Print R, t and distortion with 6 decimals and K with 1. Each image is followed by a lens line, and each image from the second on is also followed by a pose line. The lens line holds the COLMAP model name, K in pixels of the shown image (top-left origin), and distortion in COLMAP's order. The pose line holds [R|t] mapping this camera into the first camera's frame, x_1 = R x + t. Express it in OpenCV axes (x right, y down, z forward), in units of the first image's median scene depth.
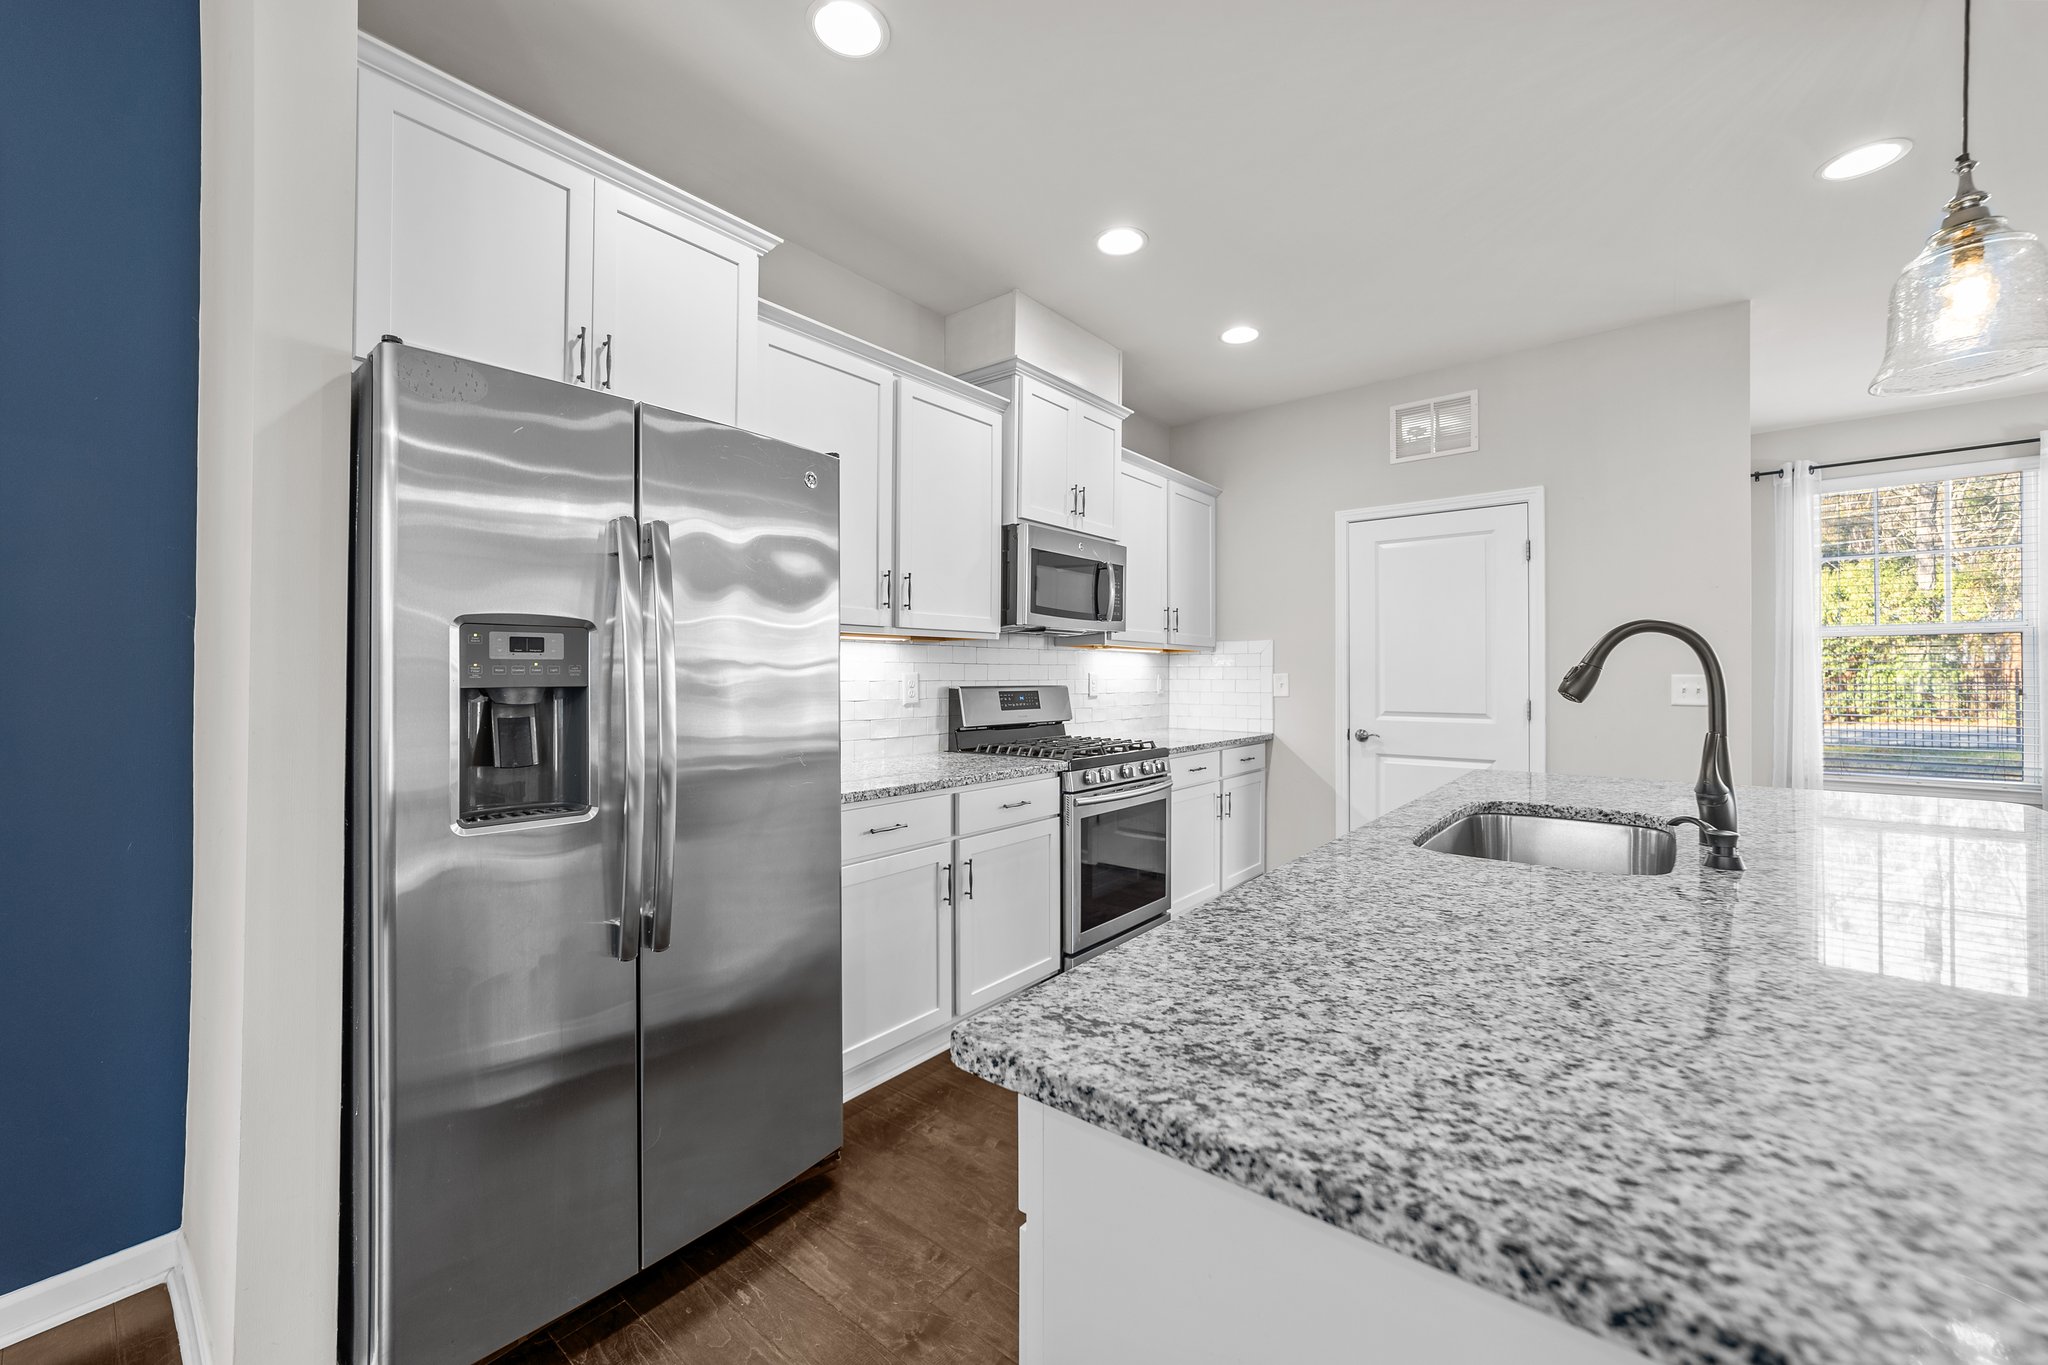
lens RADIAL K [[790.6, 0, 1020.4], [0, 790.6, 666.9], [0, 0, 1]] dist [-0.017783, 0.007771]
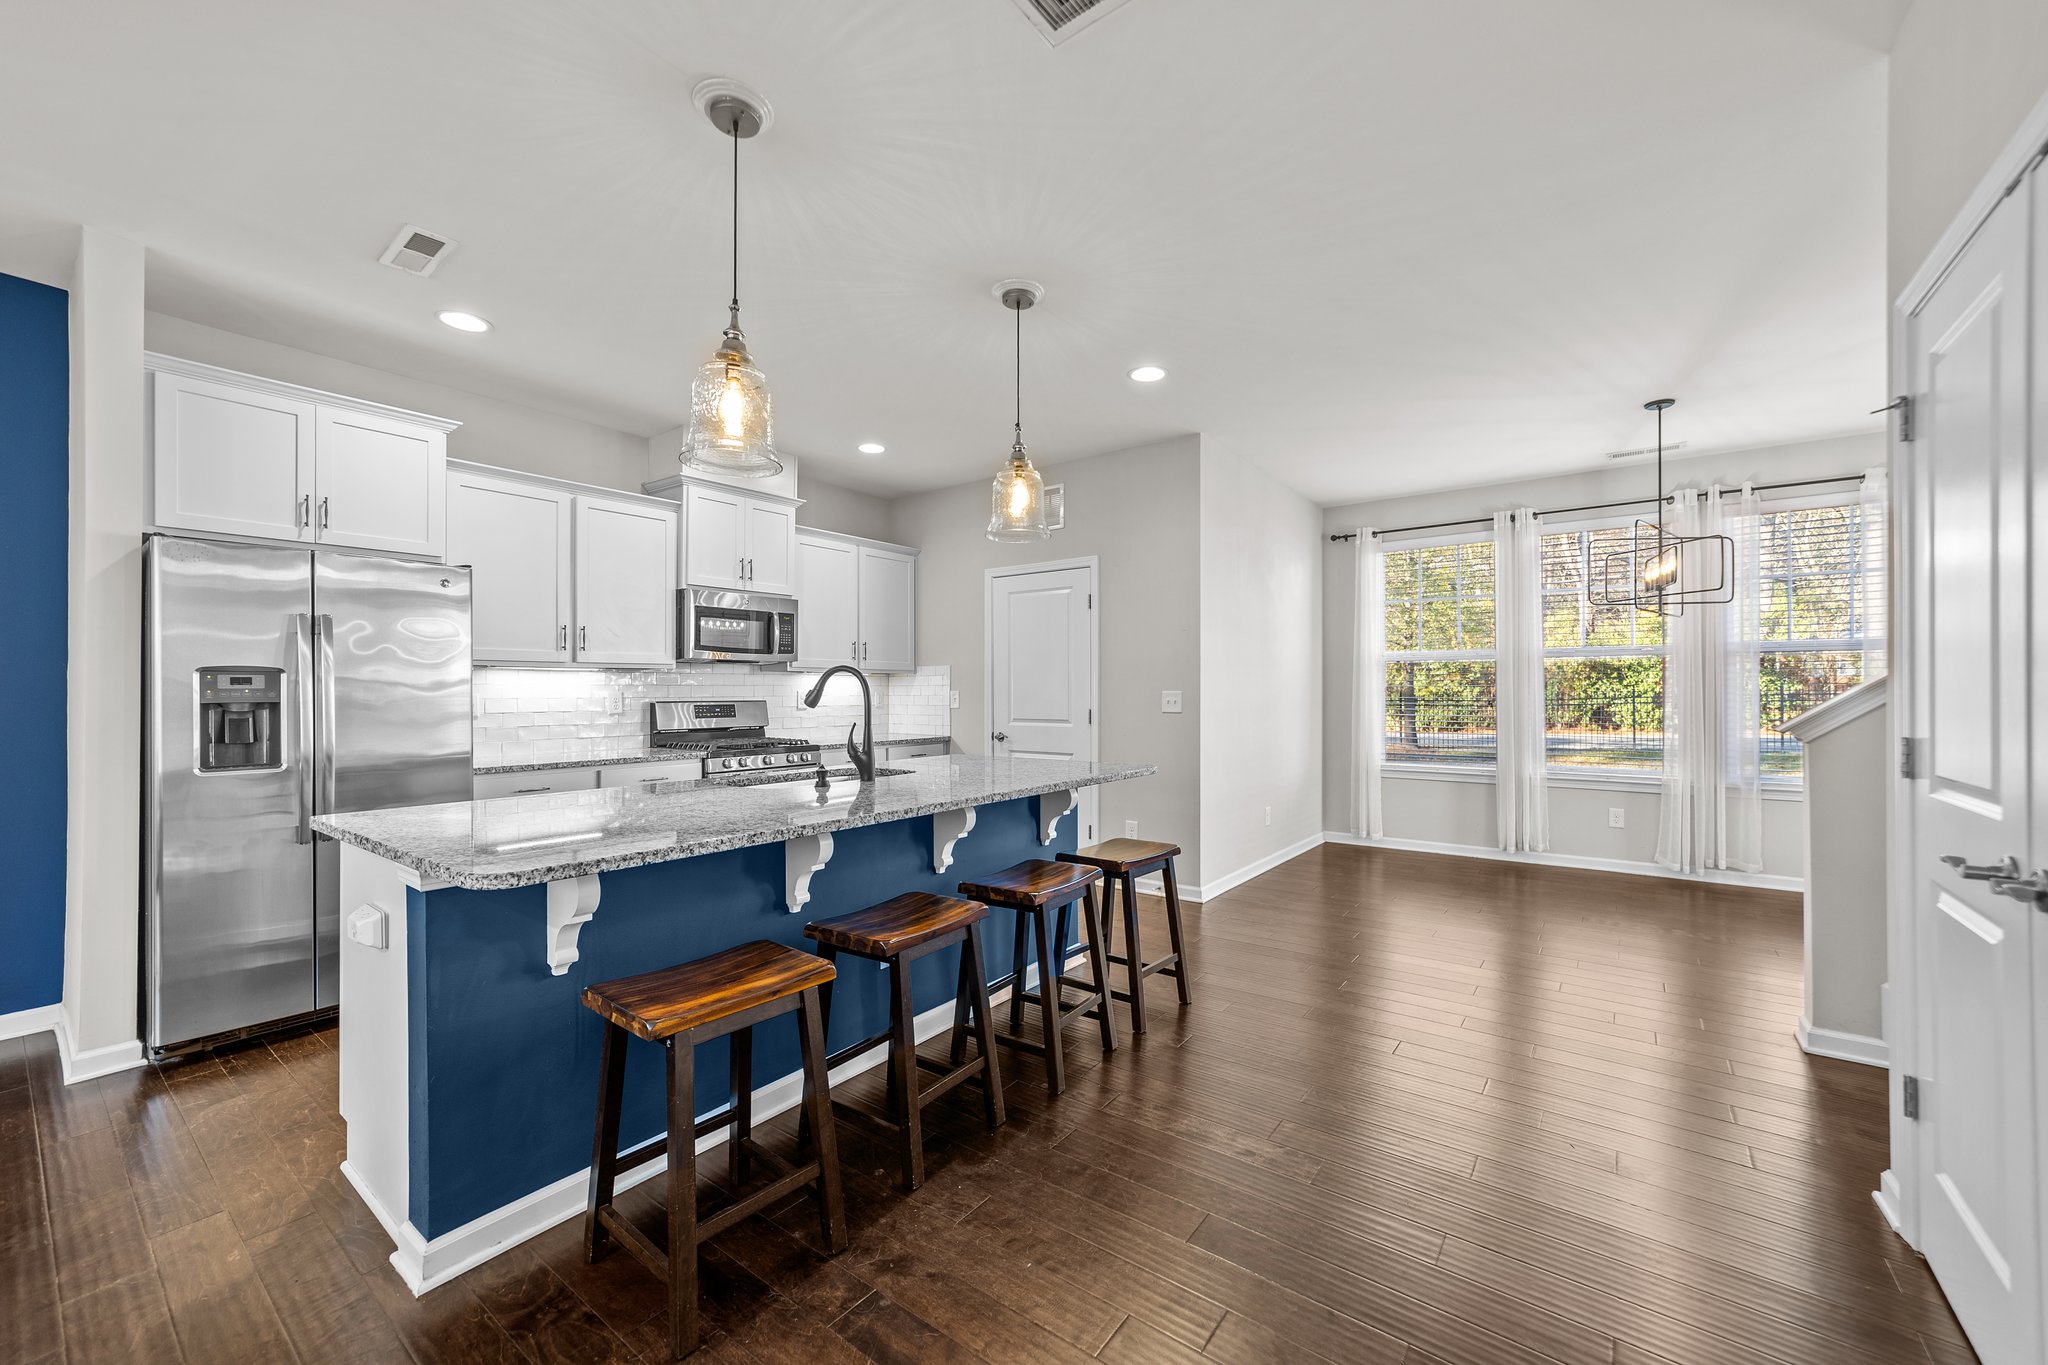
lens RADIAL K [[790.6, 0, 1028.2], [0, 790.6, 686.0], [0, 0, 1]] dist [-0.017783, 0.007771]
pose [[0.999259, -0.004024, 0.038285, 0.593674], [0.003831, 0.999980, 0.005101, -0.008618], [-0.038304, -0.004950, 0.999254, -0.485155]]
